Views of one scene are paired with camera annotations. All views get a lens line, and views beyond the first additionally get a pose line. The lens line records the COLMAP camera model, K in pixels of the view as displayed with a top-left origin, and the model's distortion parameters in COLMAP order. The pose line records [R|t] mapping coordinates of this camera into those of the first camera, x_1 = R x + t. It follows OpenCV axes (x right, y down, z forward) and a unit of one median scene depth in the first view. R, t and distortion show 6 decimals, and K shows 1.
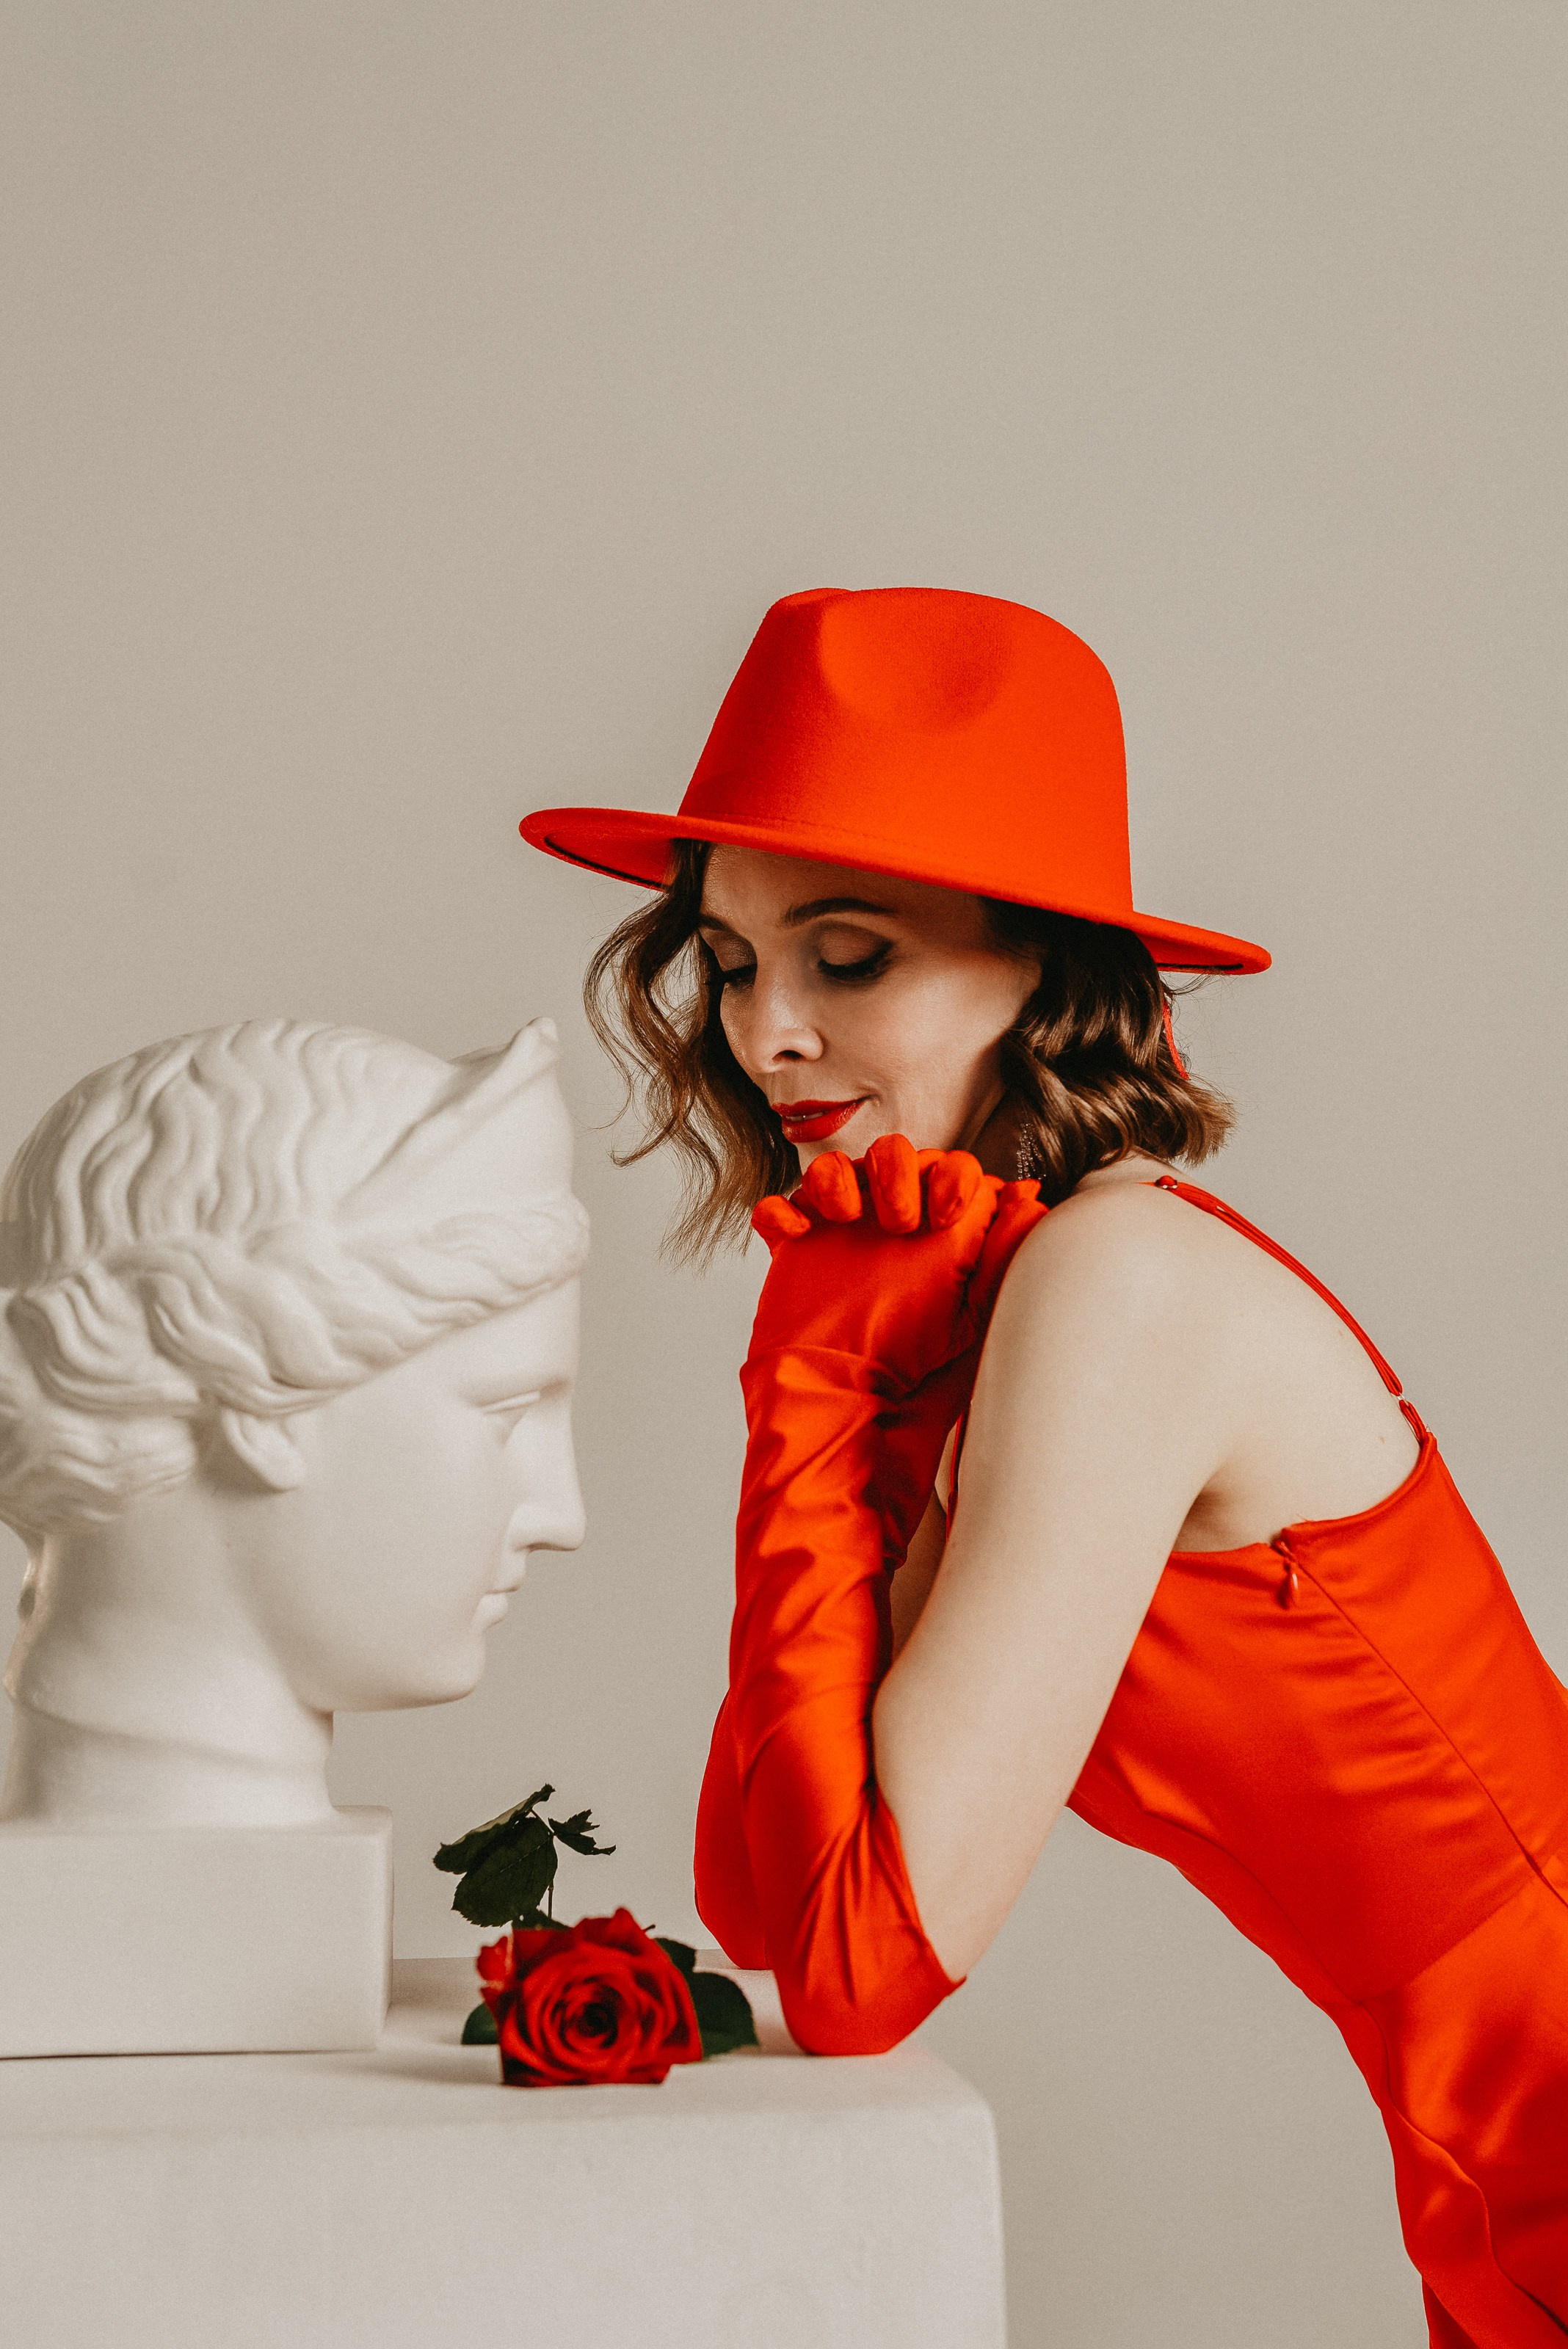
lens RADIAL K [[3209.8, 0, 772.9], [0, 3209.8, 1163.1], [0, 0, 1]] dist [-0.033354, 0.000000]
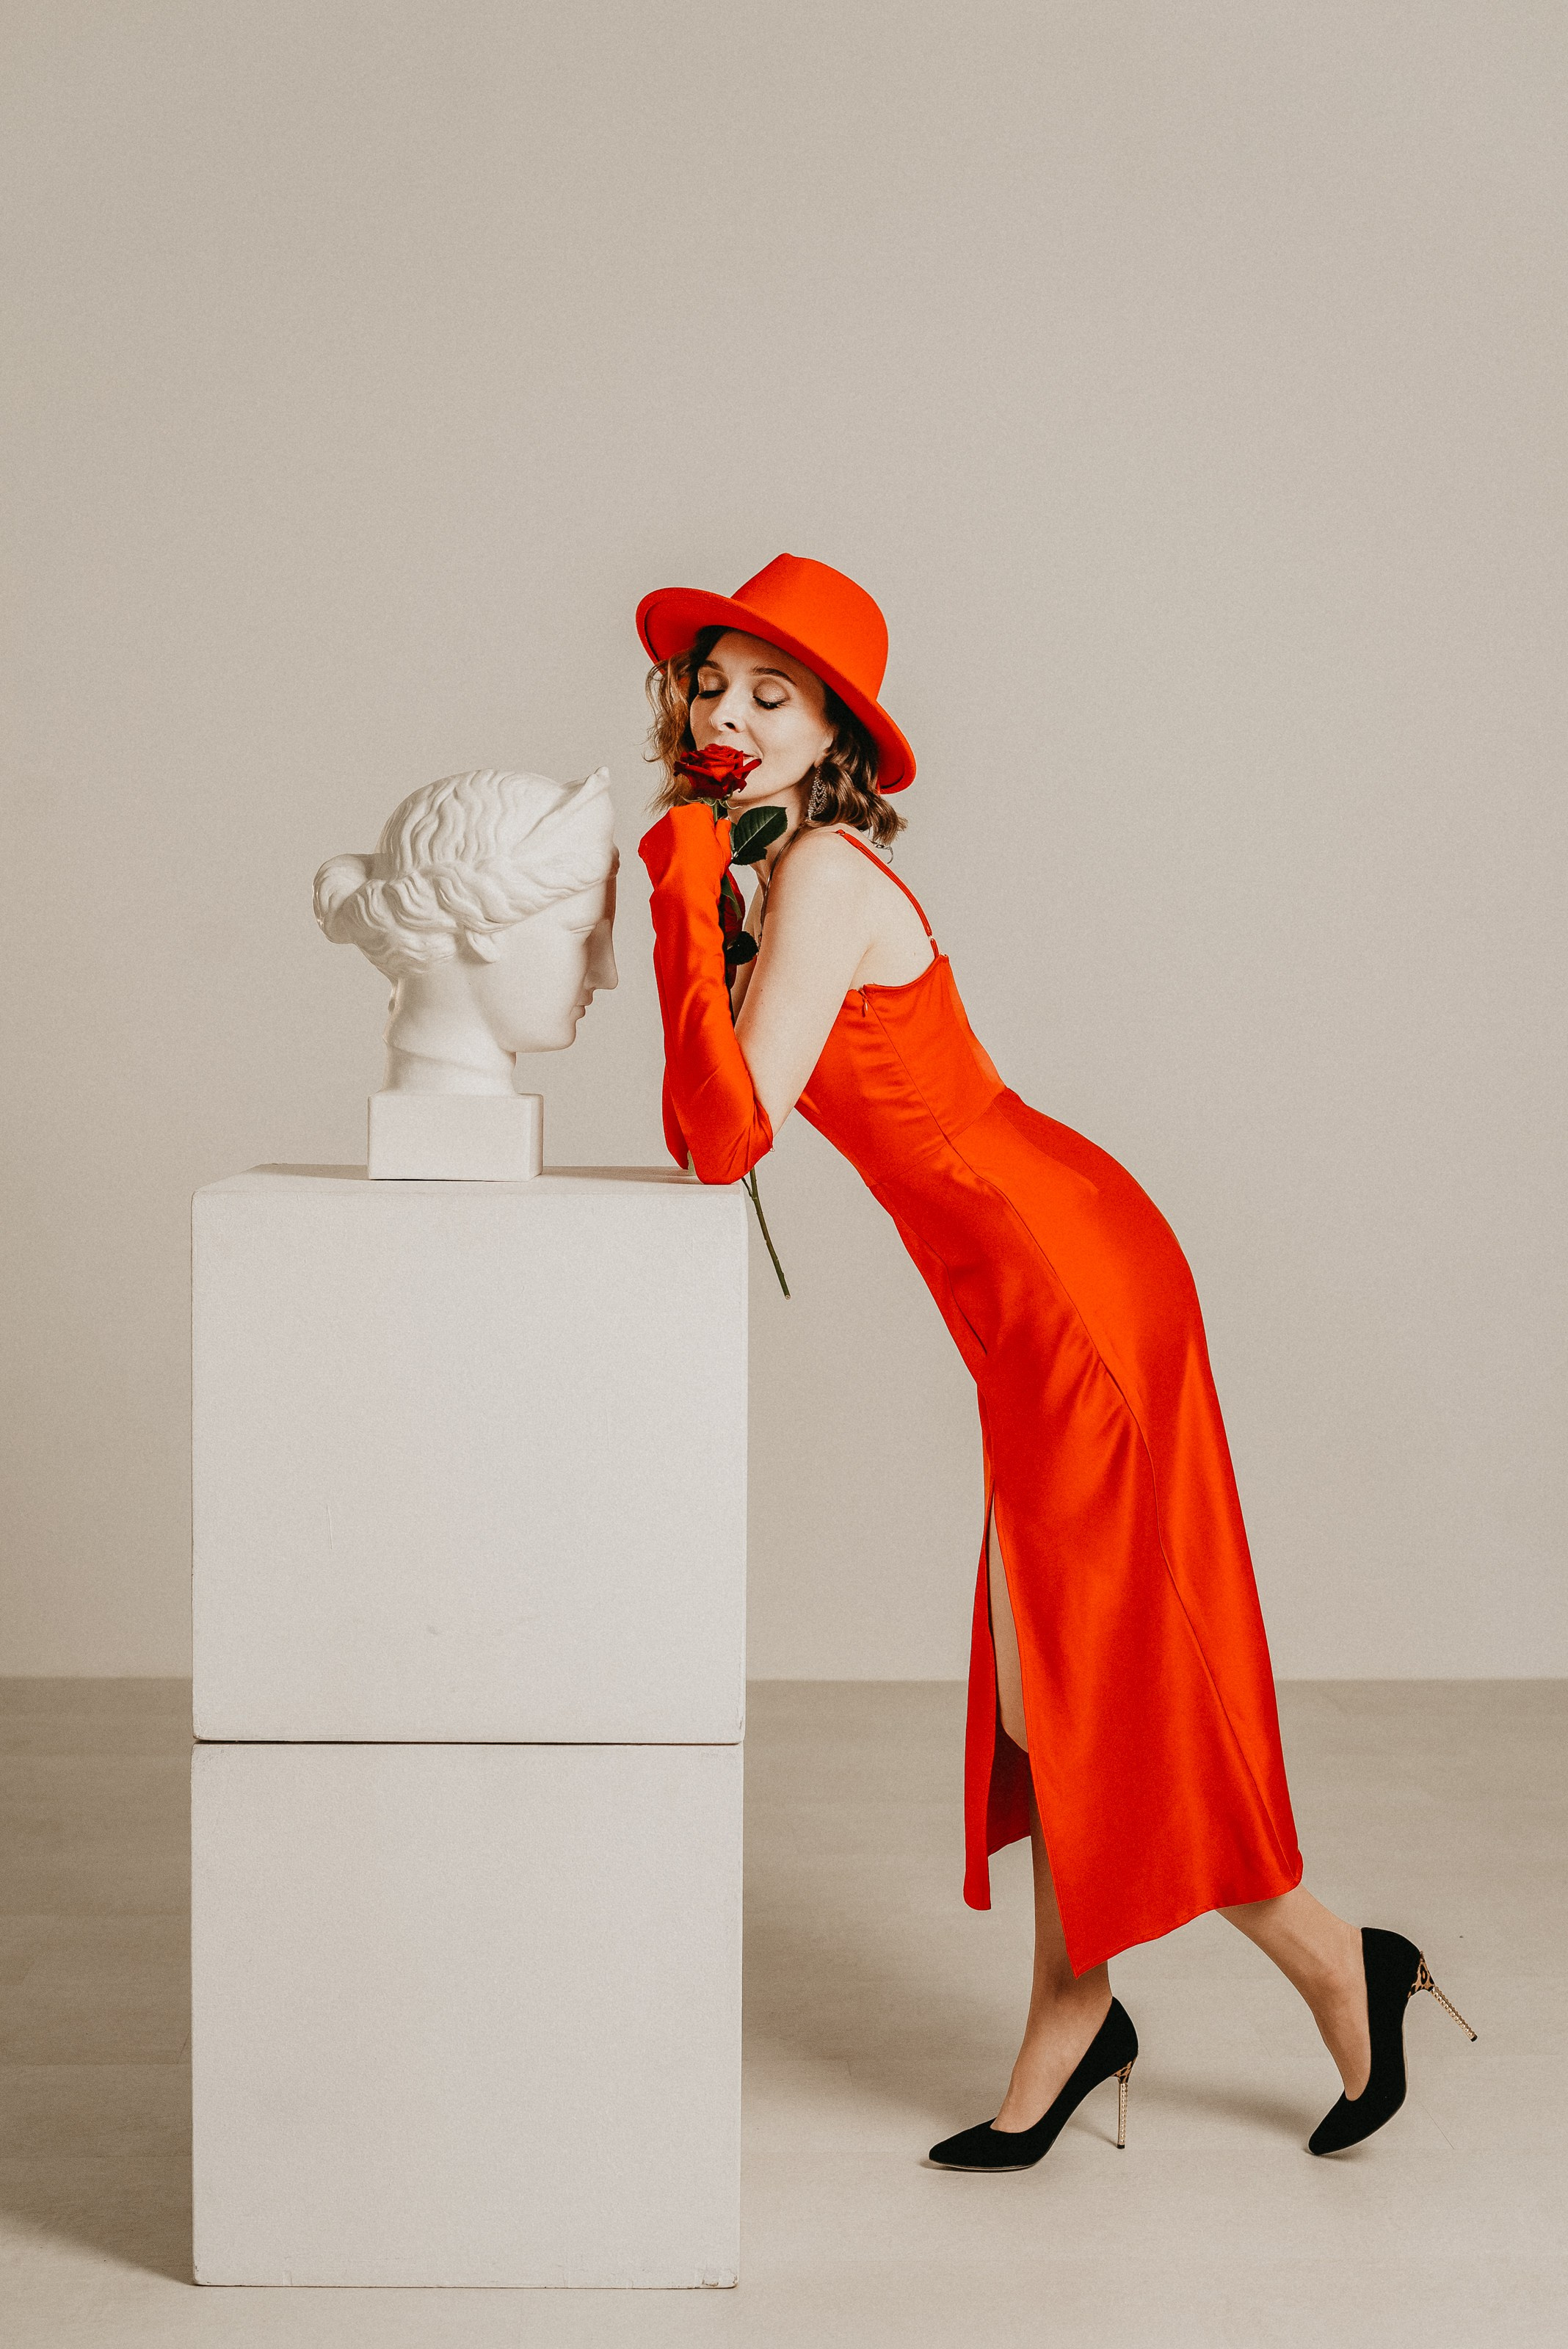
lens RADIAL K [[3209.8, 0, 792.2], [0, 3209.8, 1174.1], [0, 0, 1]] dist [-0.033354, 0.000000]
pose [[0.992714, 0.033094, -0.115864, 0.380410], [-0.012155, 0.984144, 0.176955, -0.183748], [0.119883, -0.174257, 0.977375, -1.465031]]
